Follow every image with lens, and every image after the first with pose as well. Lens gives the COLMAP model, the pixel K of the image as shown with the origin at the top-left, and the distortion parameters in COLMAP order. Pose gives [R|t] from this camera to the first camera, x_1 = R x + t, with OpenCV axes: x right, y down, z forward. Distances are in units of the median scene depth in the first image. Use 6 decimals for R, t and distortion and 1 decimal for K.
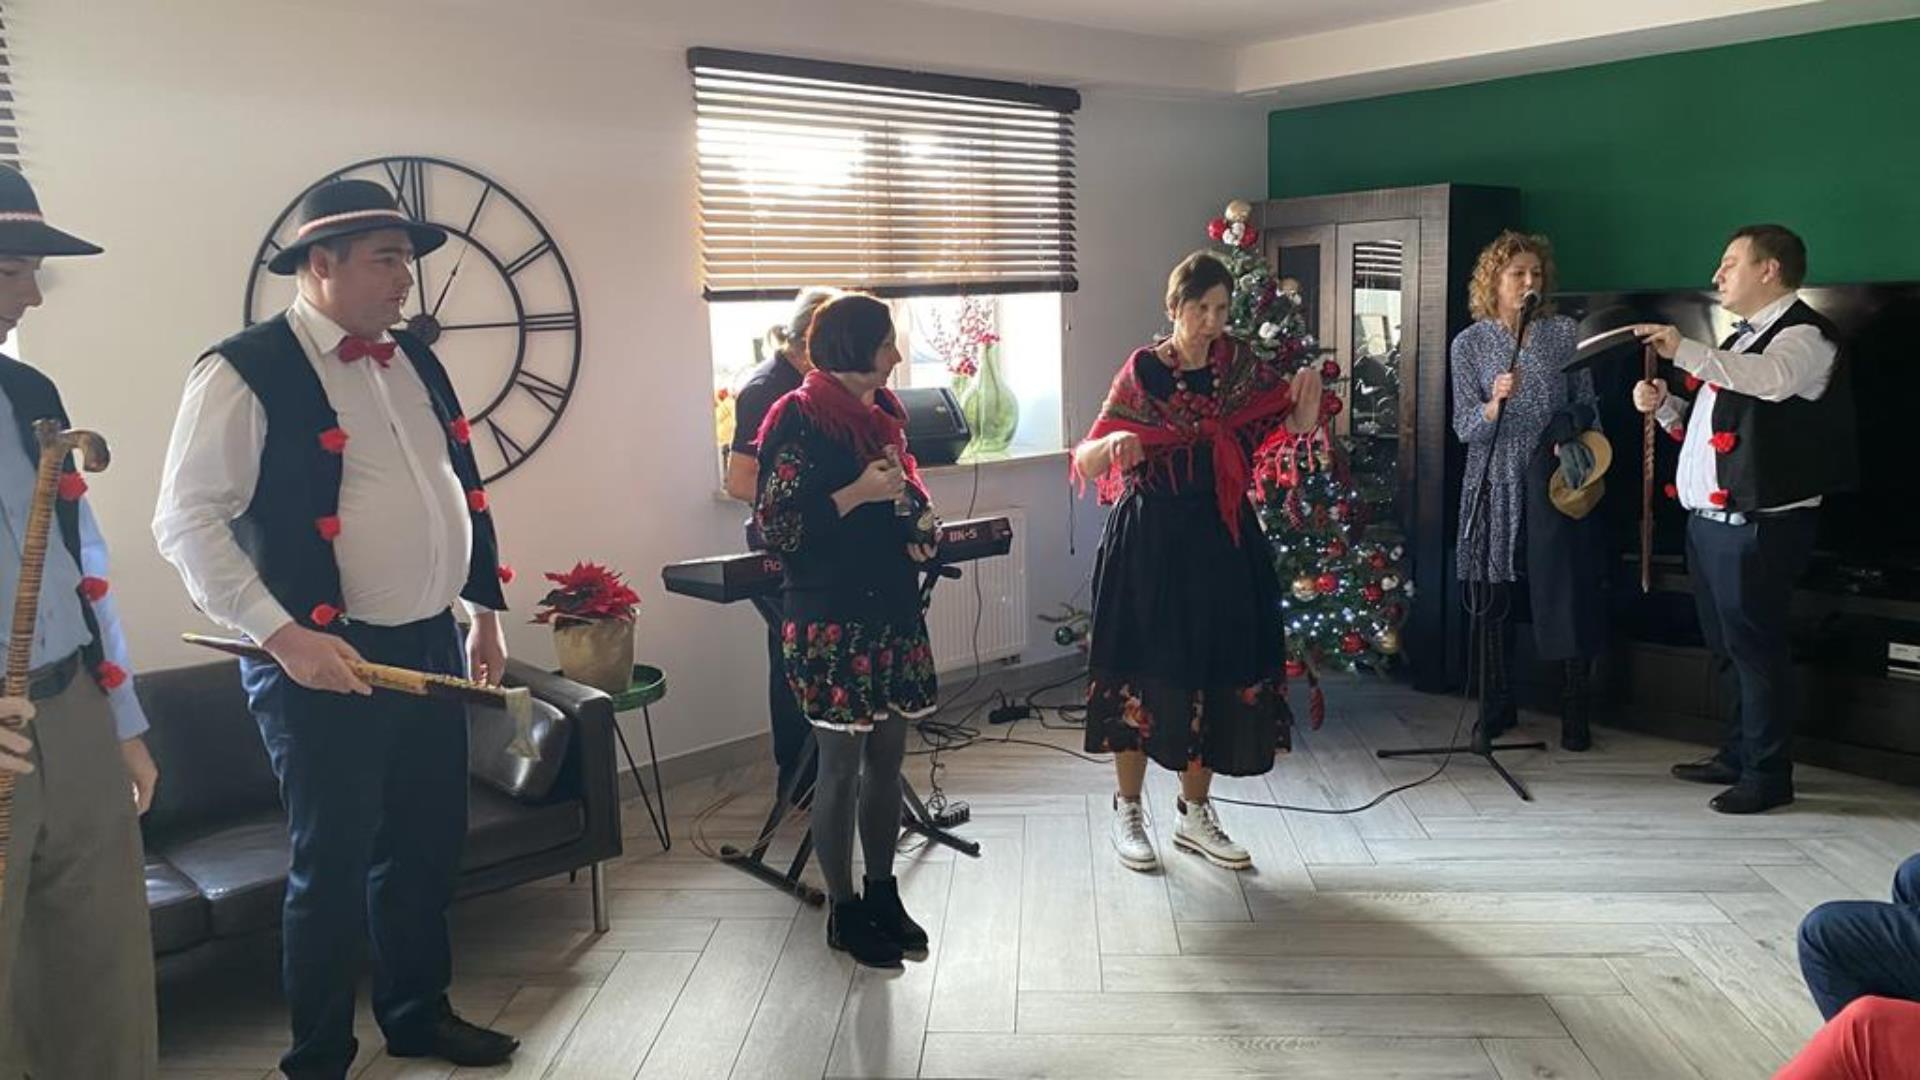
lens RADIAL K [[1427.3, 0, 954.3], [0, 1427.3, 545.1], [0, 0, 1]] dist [0.036018, 0.003795]
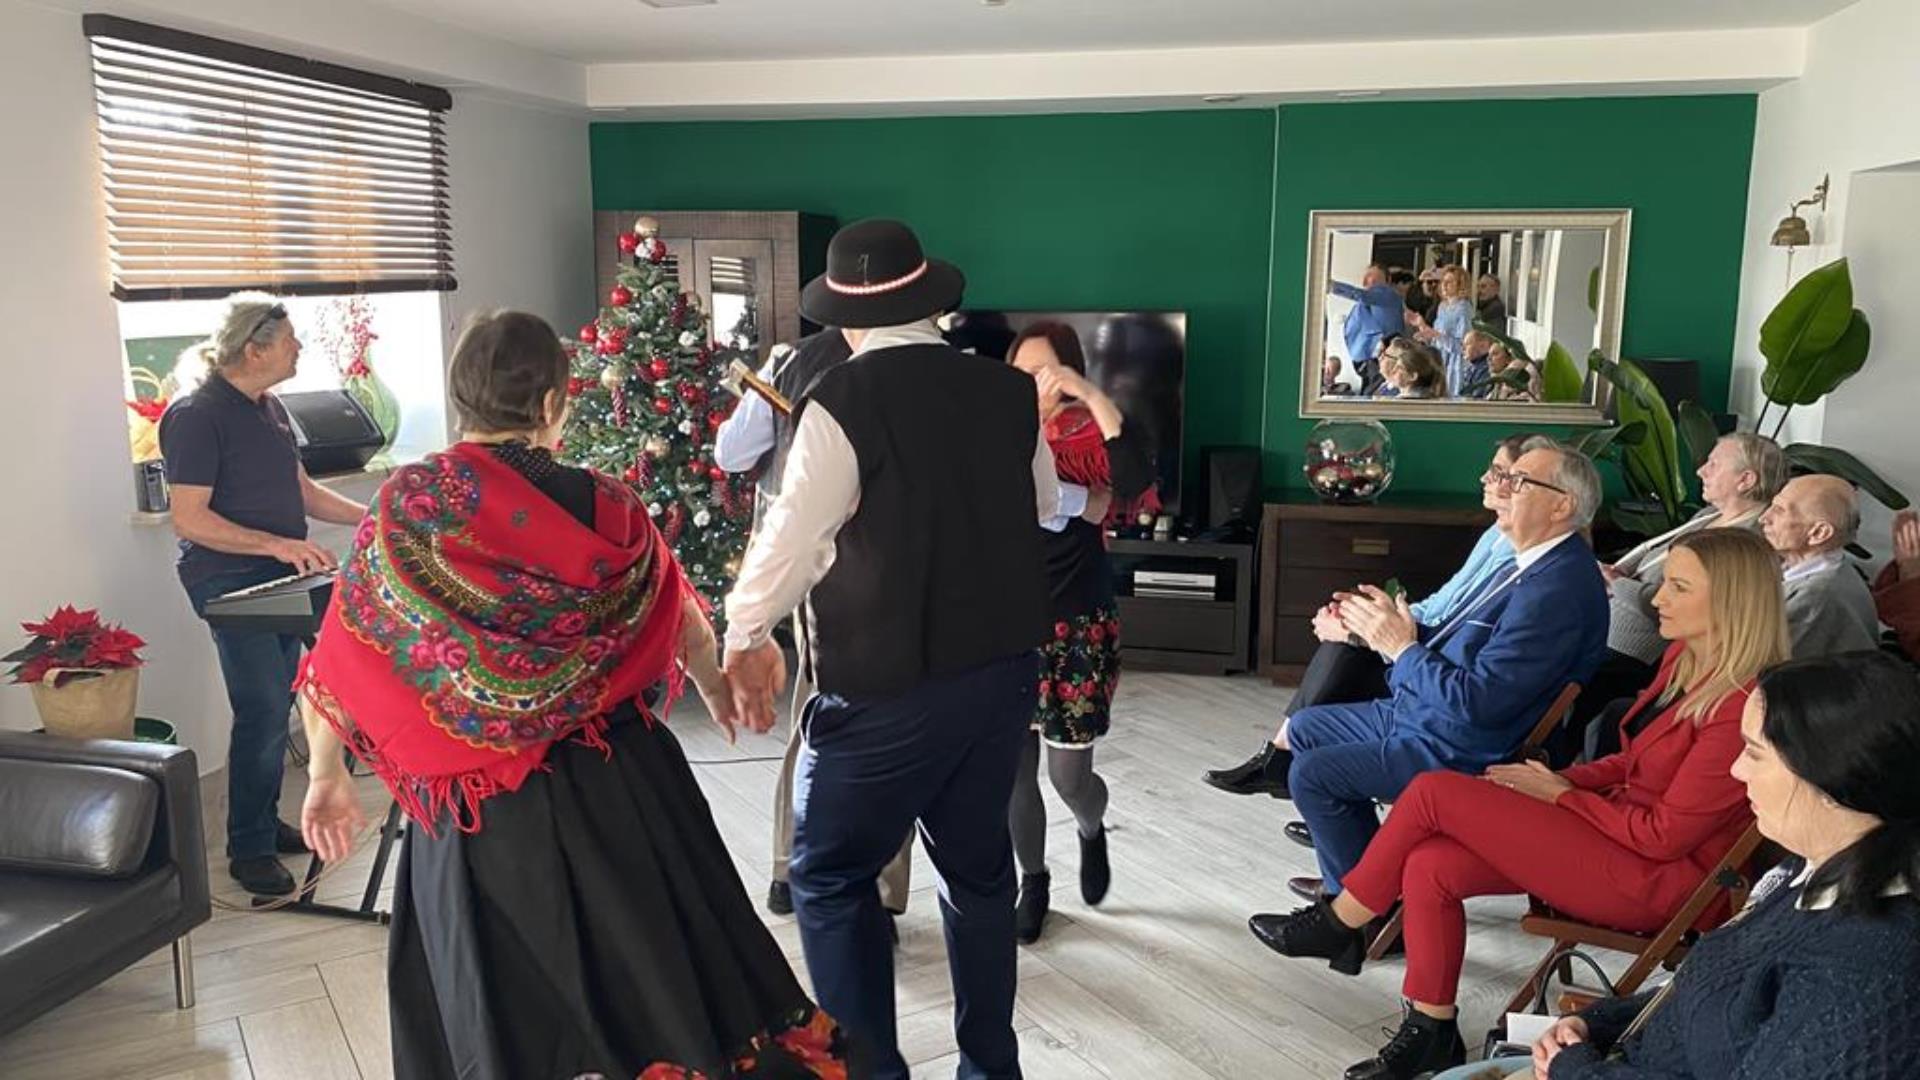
lens RADIAL K [[1419.0, 0, 960.0], [0, 1419.0, 540.0], [0, 0, 1]] dist [-0.000872, -0.003310]
pose [[0.812996, -0.072271, 0.577767, -0.276534], [0.062731, 0.997363, 0.036486, -0.023026], [-0.578880, 0.006581, 0.815386, -0.015180]]
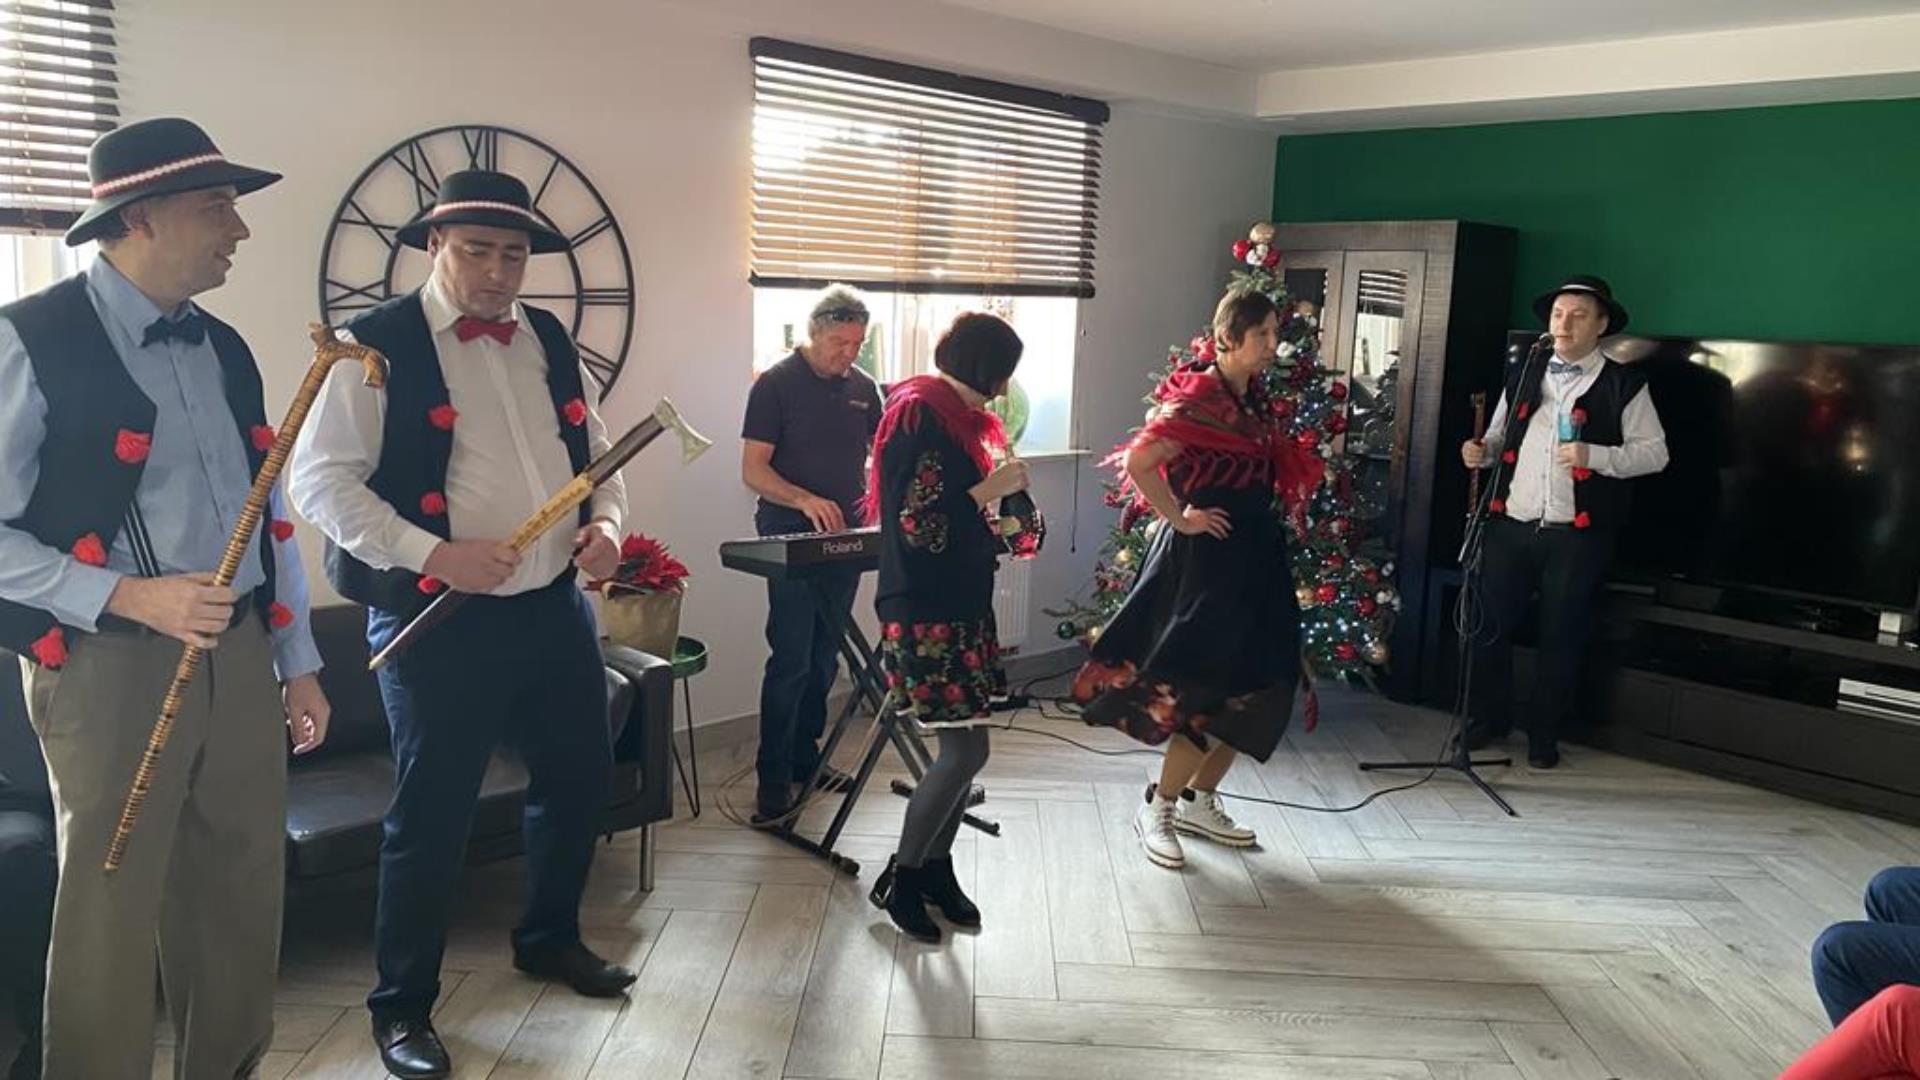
lens RADIAL K [[1422.9, 0, 965.5], [0, 1422.9, 559.0], [0, 0, 1]] dist [0.043539, -0.007553]
pose [[0.996641, 0.057099, 0.058703, -0.072480], [-0.058033, 0.998212, 0.014332, 0.001397], [-0.057780, -0.017691, 0.998173, -0.033681]]
